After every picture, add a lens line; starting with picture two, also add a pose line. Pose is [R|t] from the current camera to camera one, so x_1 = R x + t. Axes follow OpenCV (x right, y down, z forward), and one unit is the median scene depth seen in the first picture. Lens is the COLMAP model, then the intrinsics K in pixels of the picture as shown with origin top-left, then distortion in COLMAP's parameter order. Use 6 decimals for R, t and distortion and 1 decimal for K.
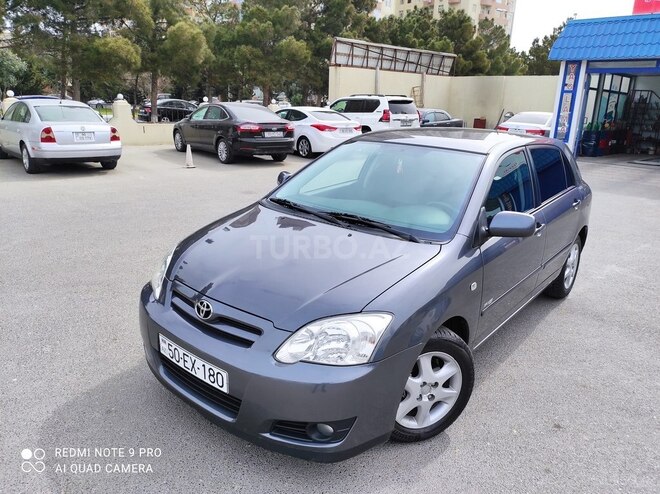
lens RADIAL K [[485.5, 0, 330.0], [0, 485.5, 247.0], [0, 0, 1]] dist [0.036663, -0.036712]
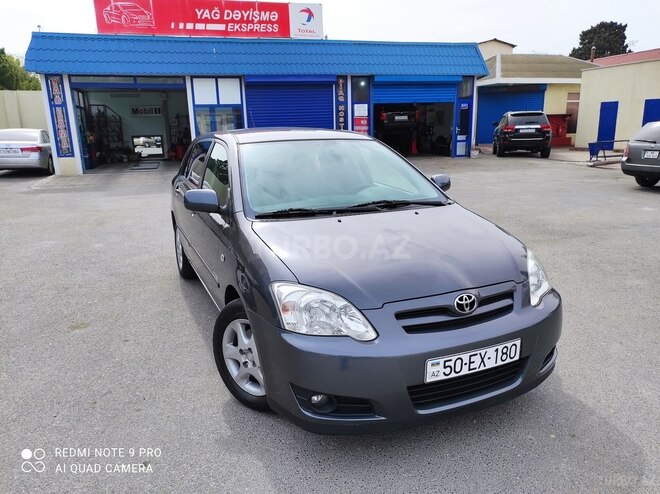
lens RADIAL K [[485.5, 0, 330.0], [0, 485.5, 247.0], [0, 0, 1]] dist [0.036663, -0.036712]
pose [[0.449667, -0.259987, 0.854521, -0.223293], [0.289454, 0.947488, 0.135955, -0.035016], [-0.844995, 0.186209, 0.501308, 0.138720]]
